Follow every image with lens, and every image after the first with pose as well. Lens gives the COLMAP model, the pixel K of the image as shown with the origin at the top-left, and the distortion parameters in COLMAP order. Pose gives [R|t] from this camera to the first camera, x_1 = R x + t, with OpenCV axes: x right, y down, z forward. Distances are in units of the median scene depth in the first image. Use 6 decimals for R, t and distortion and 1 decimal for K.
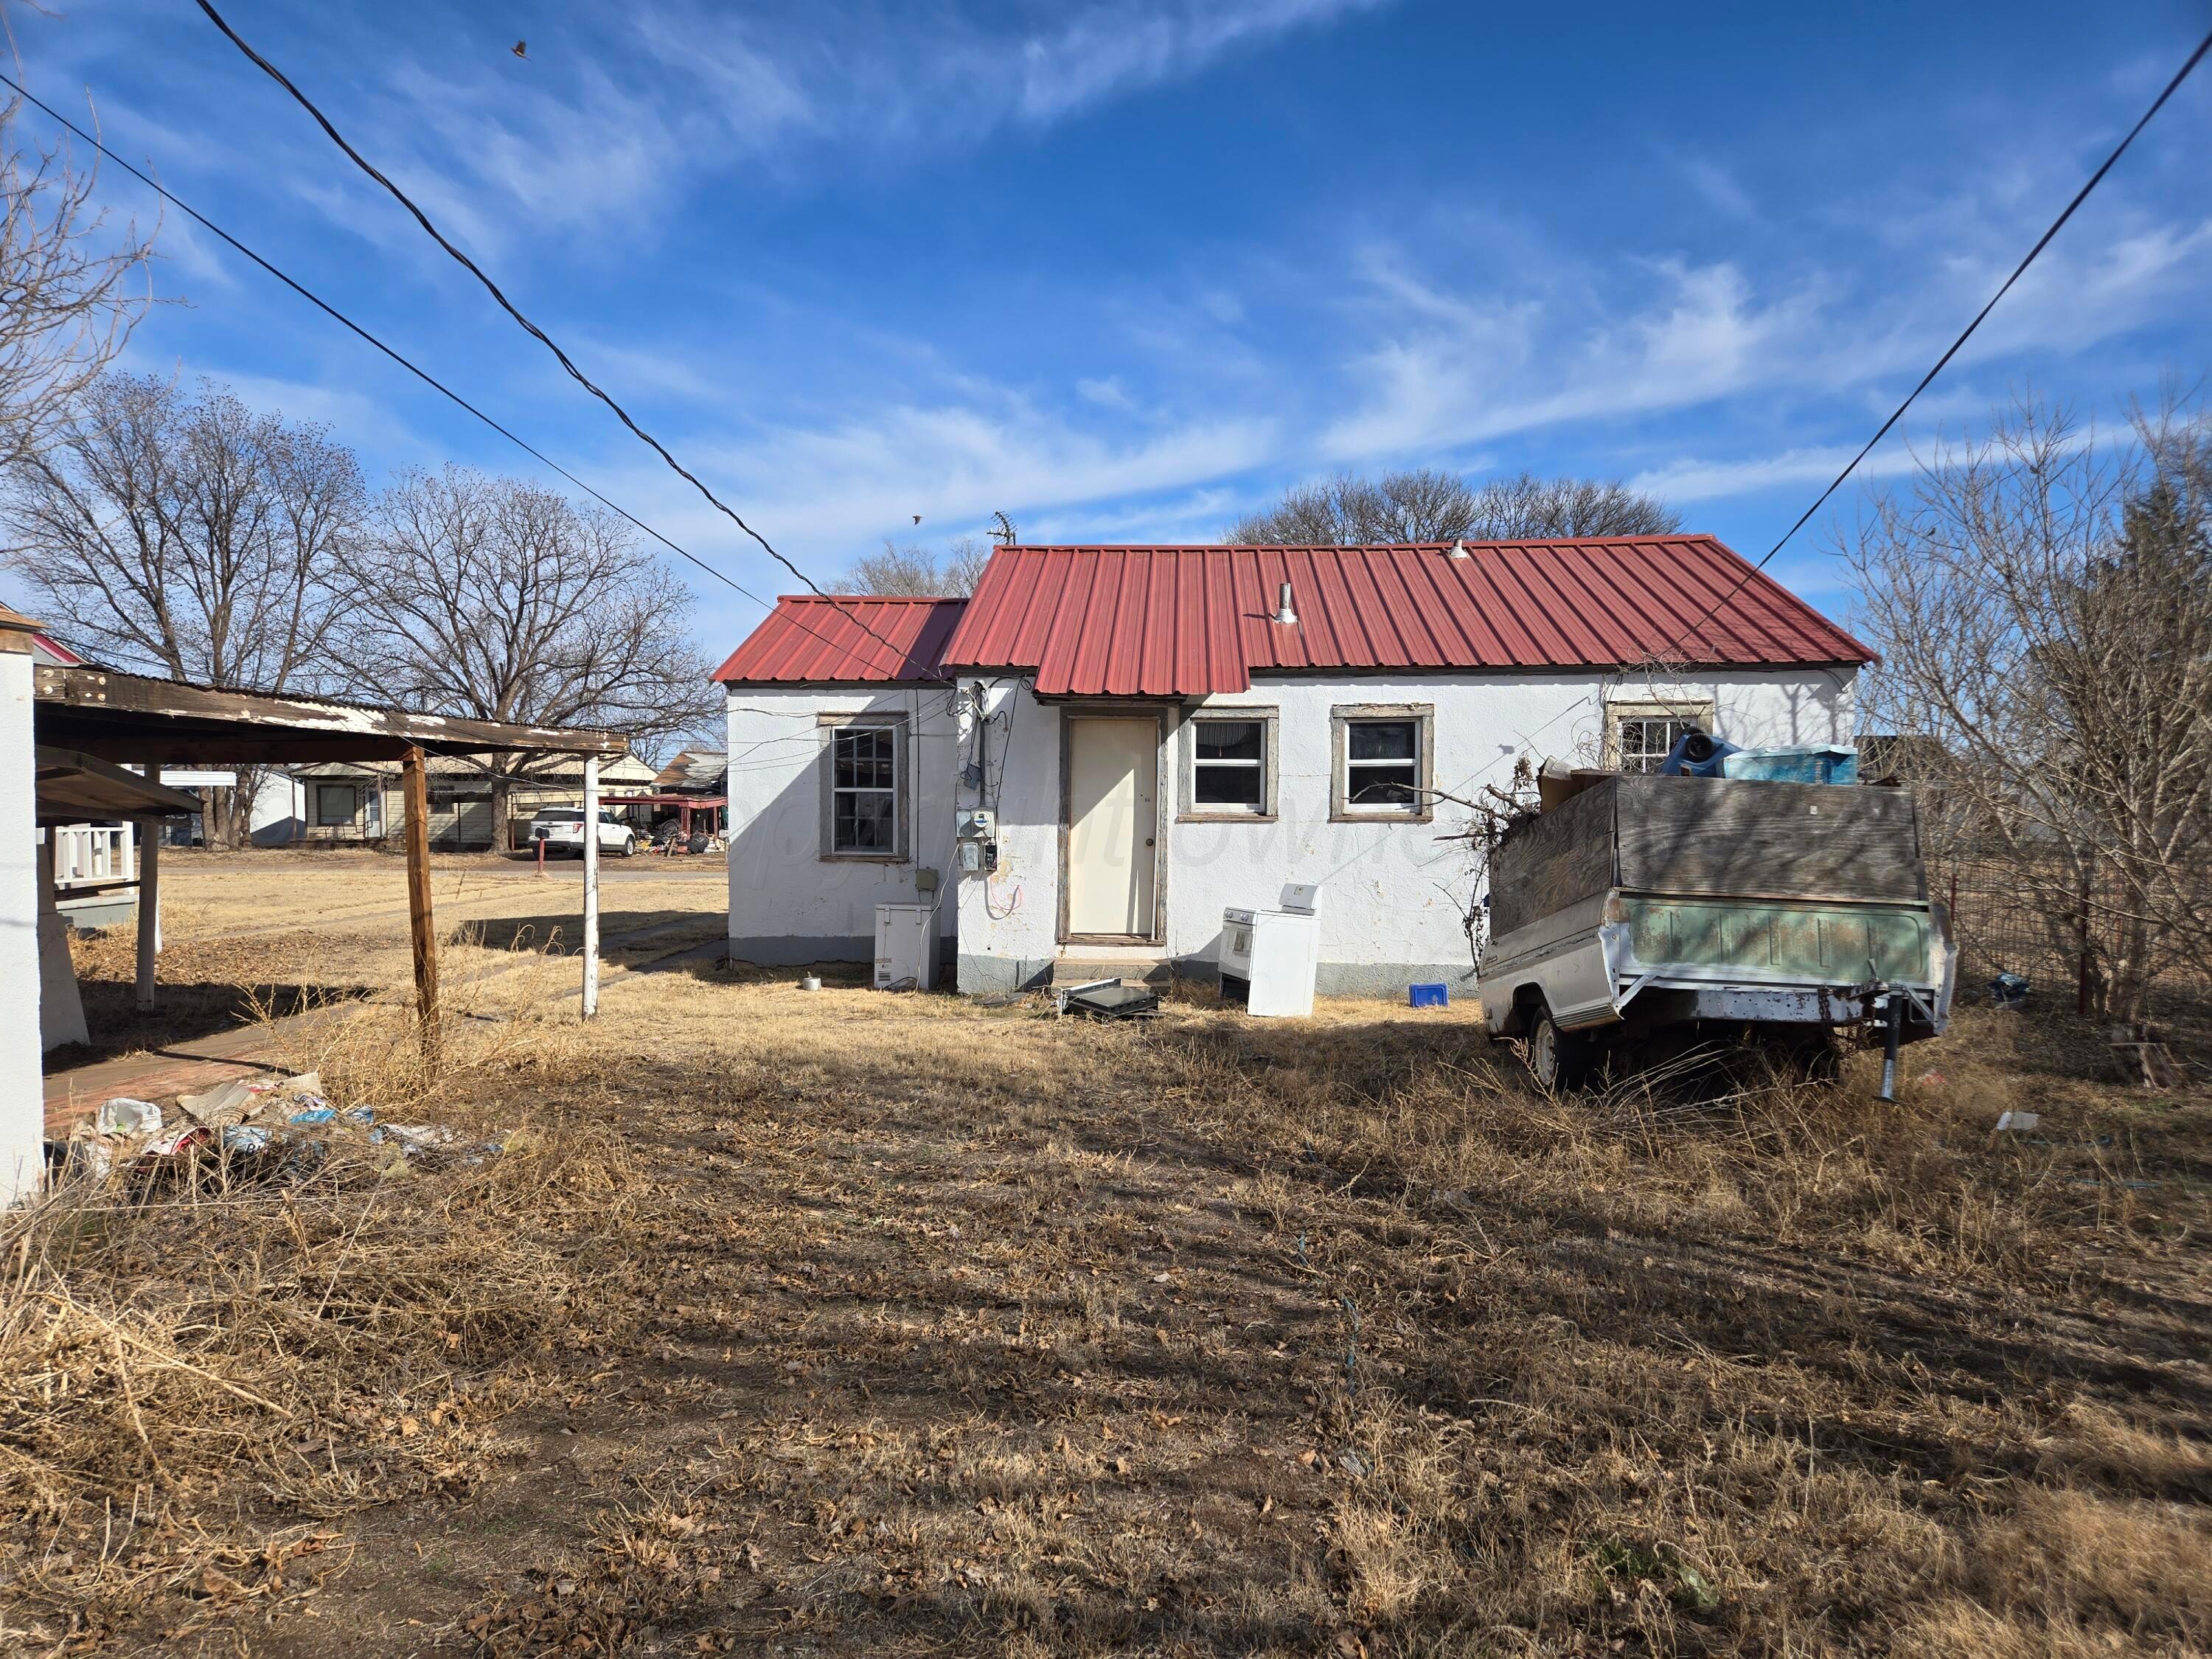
lens RADIAL K [[1437.5, 0, 1106.0], [0, 1437.5, 829.5], [0, 0, 1]] dist [0.073936, -0.066537]
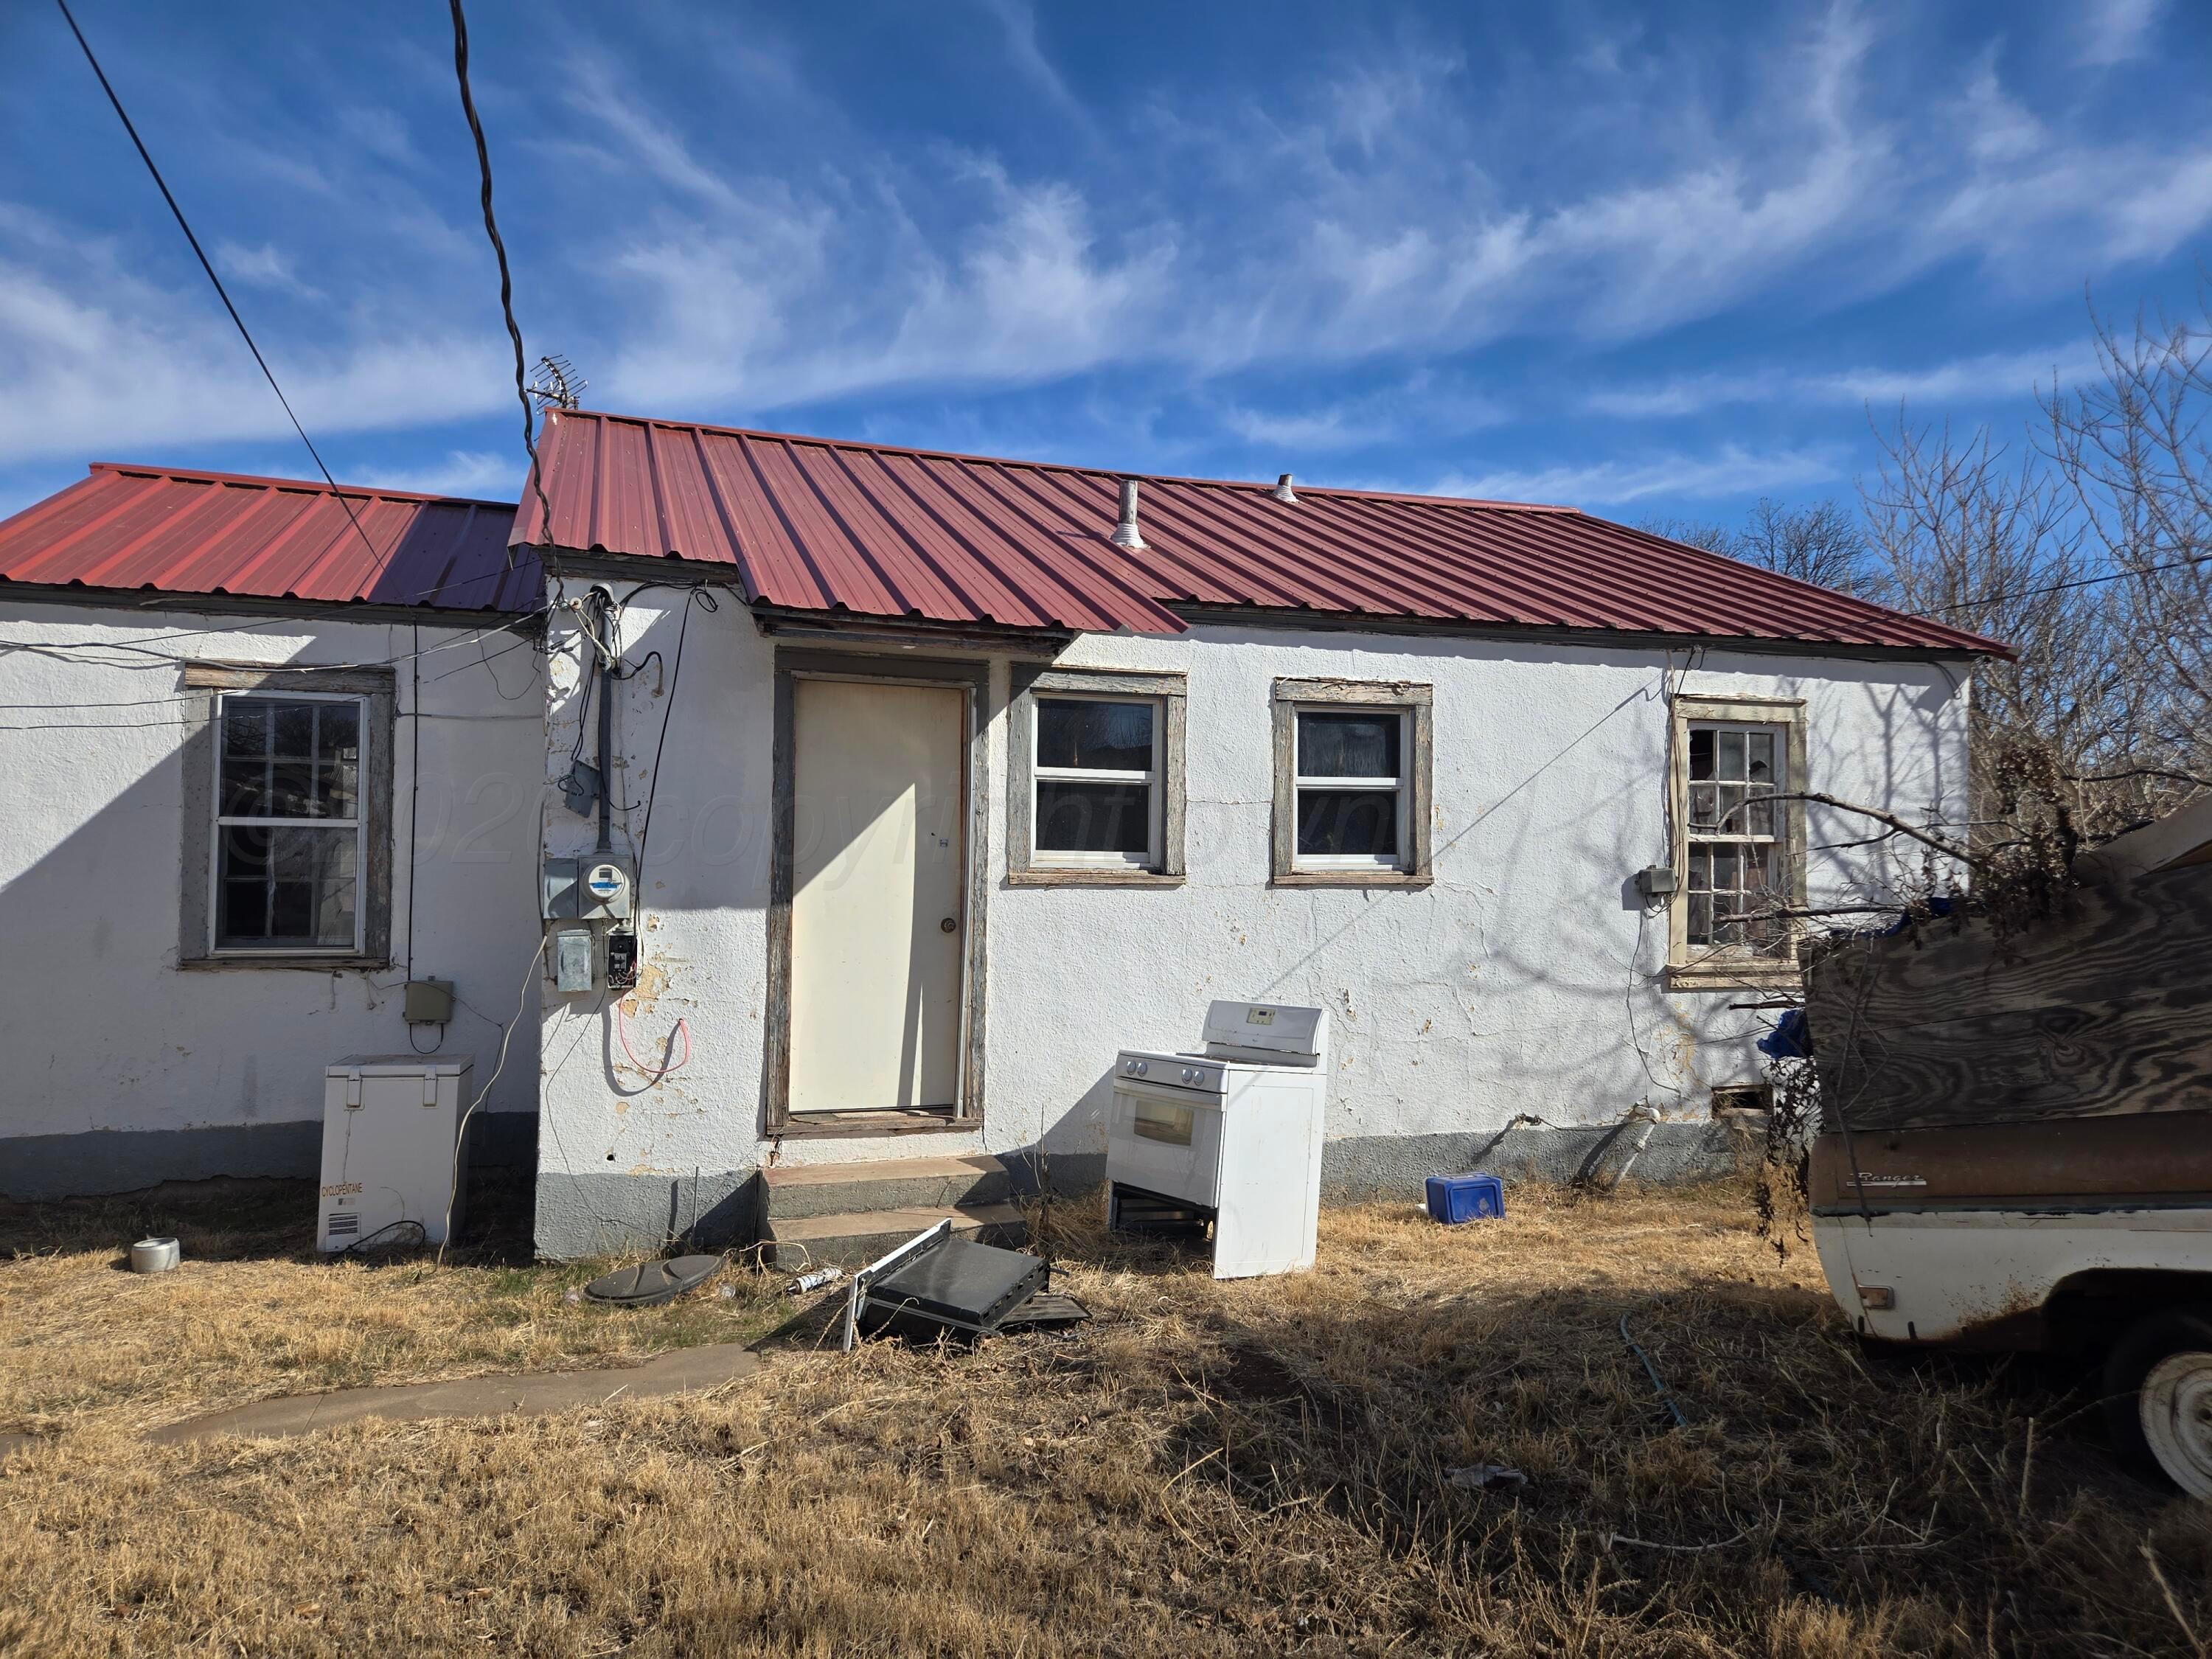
lens RADIAL K [[1437.5, 0, 1106.0], [0, 1437.5, 829.5], [0, 0, 1]] dist [0.073936, -0.066537]
pose [[0.926443, 0.016312, 0.376082, -0.112512], [0.001176, 0.998930, -0.046224, -0.001513], [-0.376434, 0.043266, 0.925433, 0.502466]]
